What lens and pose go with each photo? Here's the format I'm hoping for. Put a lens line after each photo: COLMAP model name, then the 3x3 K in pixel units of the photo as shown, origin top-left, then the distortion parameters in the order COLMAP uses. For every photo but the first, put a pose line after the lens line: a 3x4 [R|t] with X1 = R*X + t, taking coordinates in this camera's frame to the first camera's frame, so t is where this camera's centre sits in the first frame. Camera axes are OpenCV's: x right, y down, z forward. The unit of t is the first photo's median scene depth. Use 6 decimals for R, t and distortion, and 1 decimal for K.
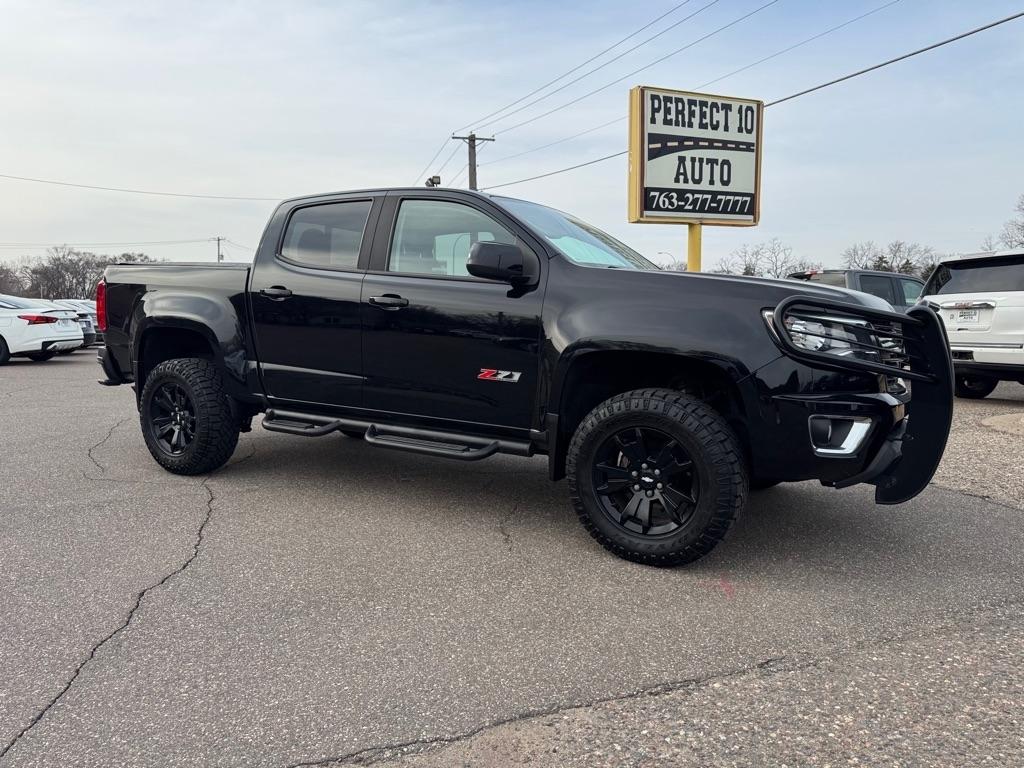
lens RADIAL K [[720.0, 0, 505.7], [0, 720.0, 380.5], [0, 0, 1]] dist [0.041918, -0.052563]
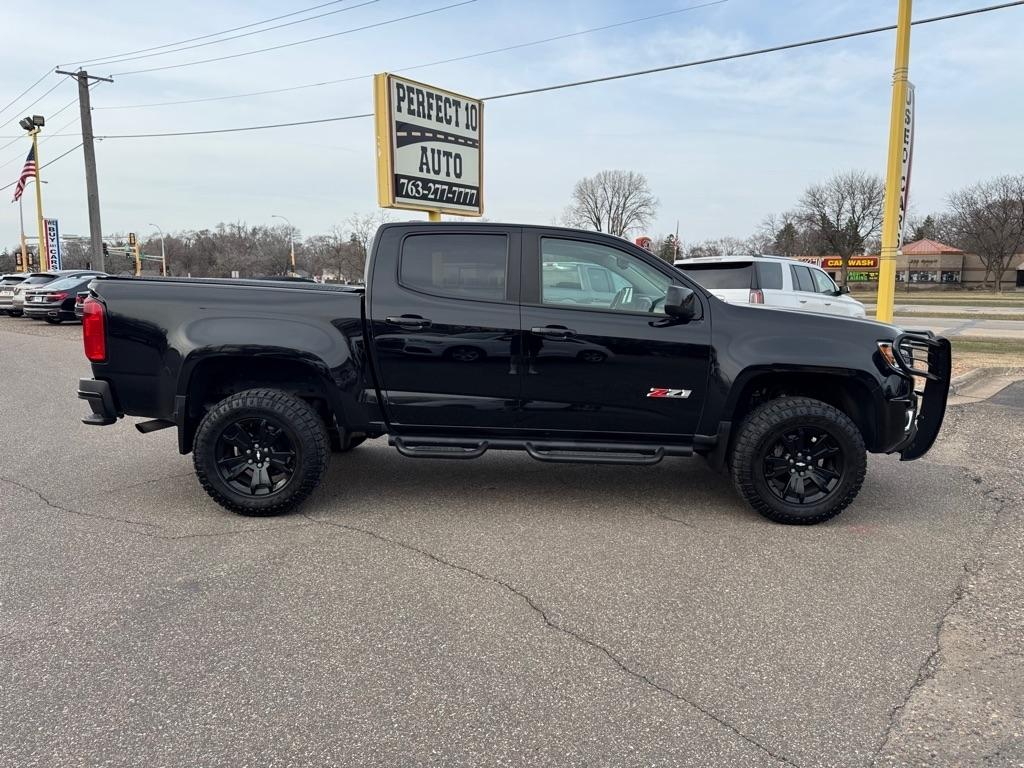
lens RADIAL K [[720.0, 0, 514.9], [0, 720.0, 390.2], [0, 0, 1]] dist [0.041918, -0.052563]
pose [[0.857510, -0.069902, 0.509696, -0.205388], [0.040020, 0.996788, 0.069376, -0.025891], [-0.512908, -0.039093, 0.857553, 0.020261]]
